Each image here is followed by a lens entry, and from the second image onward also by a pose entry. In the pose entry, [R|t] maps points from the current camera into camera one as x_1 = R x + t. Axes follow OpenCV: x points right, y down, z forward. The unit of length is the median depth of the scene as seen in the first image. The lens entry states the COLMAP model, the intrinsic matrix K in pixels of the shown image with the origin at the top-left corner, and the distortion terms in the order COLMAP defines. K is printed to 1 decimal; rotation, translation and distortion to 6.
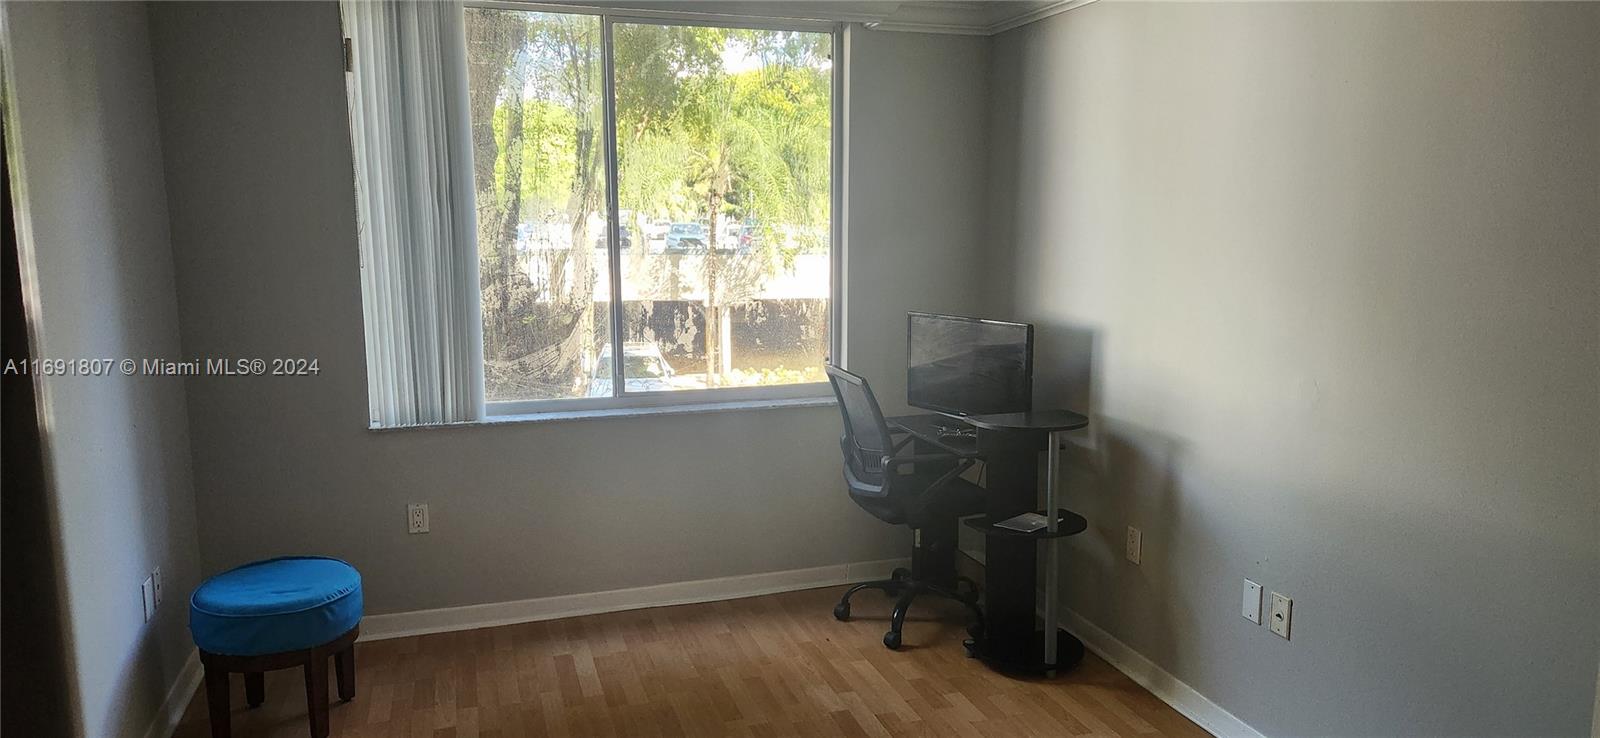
lens RADIAL K [[1066.6, 0, 795.5], [0, 1066.6, 366.6], [0, 0, 1]] dist [0.077725, -0.065071]
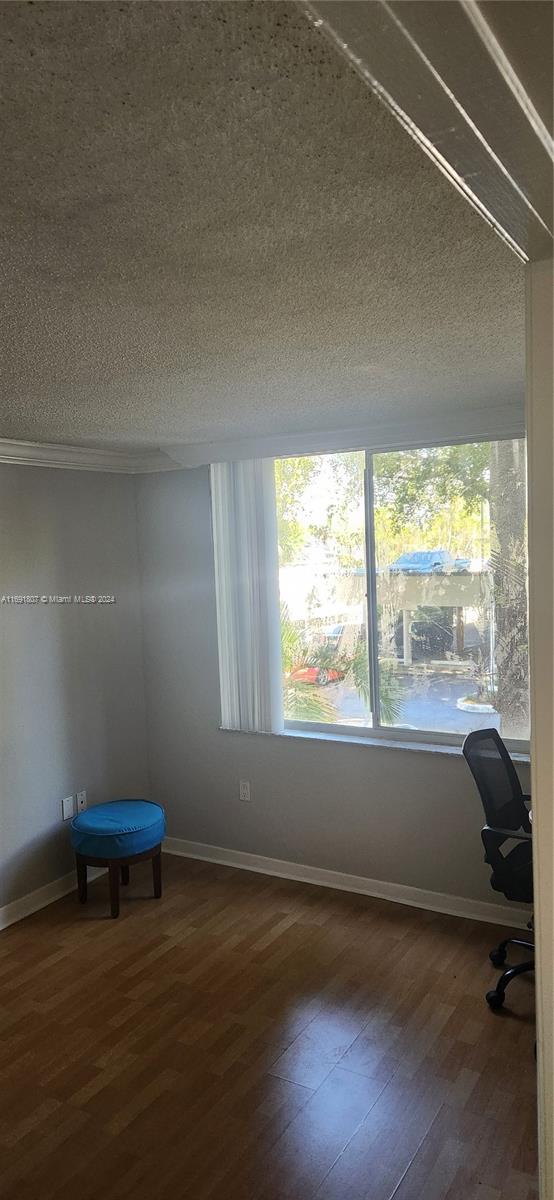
lens RADIAL K [[799.9, 0, 296.4], [0, 799.9, 599.1], [0, 0, 1]] dist [0.077725, -0.065071]
pose [[0.678899, 0.033050, -0.733487, 0.531341], [-0.075107, 0.996872, -0.024600, -0.107810], [0.730380, 0.071791, 0.679258, 0.269638]]
